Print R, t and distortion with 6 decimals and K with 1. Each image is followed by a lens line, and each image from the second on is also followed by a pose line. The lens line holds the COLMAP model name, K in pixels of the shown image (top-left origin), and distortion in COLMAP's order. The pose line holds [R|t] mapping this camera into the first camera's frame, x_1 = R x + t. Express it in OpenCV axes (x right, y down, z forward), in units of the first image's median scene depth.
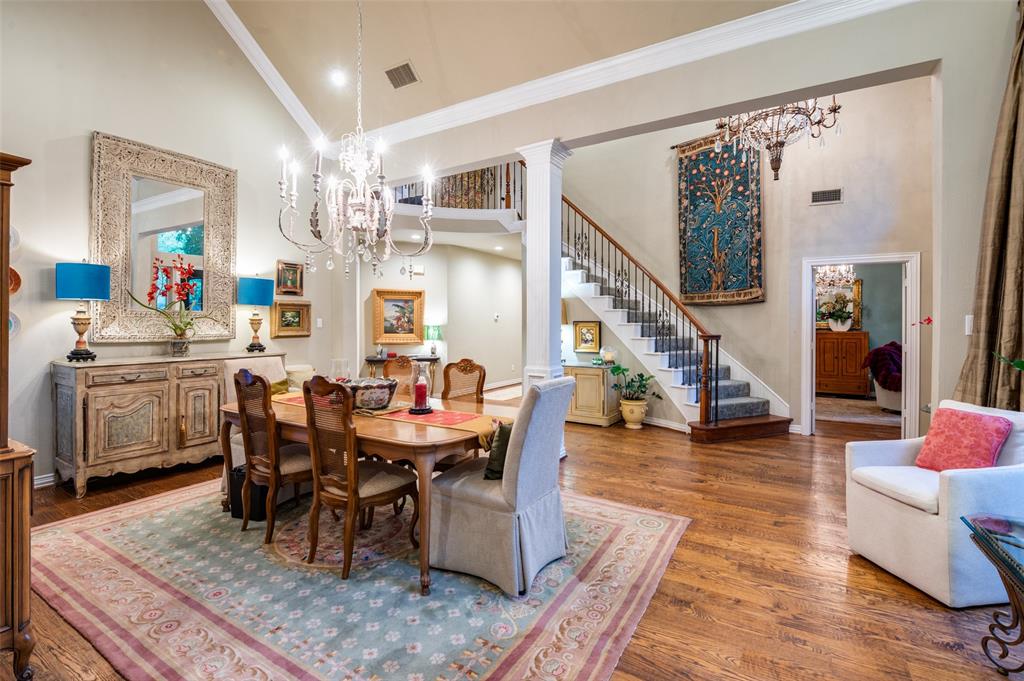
lens RADIAL K [[470.2, 0, 514.5], [0, 470.2, 320.7], [0, 0, 1]] dist [-0.009292, -0.003413]
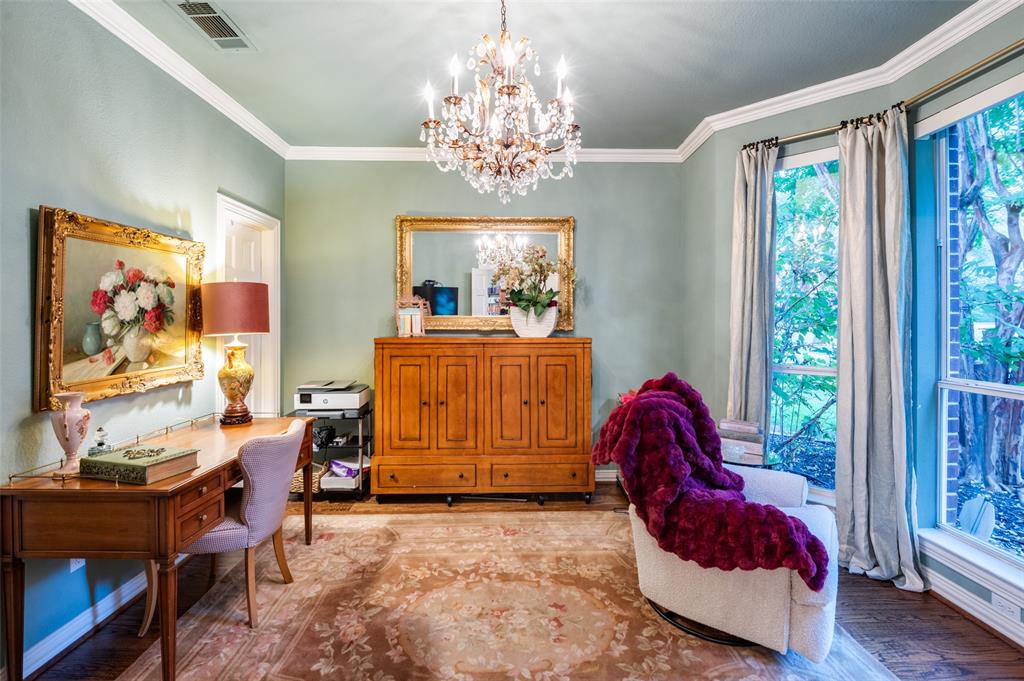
lens RADIAL K [[470.2, 0, 514.4], [0, 470.2, 319.6], [0, 0, 1]] dist [-0.009292, -0.003413]
pose [[0.845995, -0.001550, 0.533189, 0.461591], [0.002669, 0.999996, -0.001327, 0.007421], [-0.533185, 0.002546, 0.845995, 0.659907]]
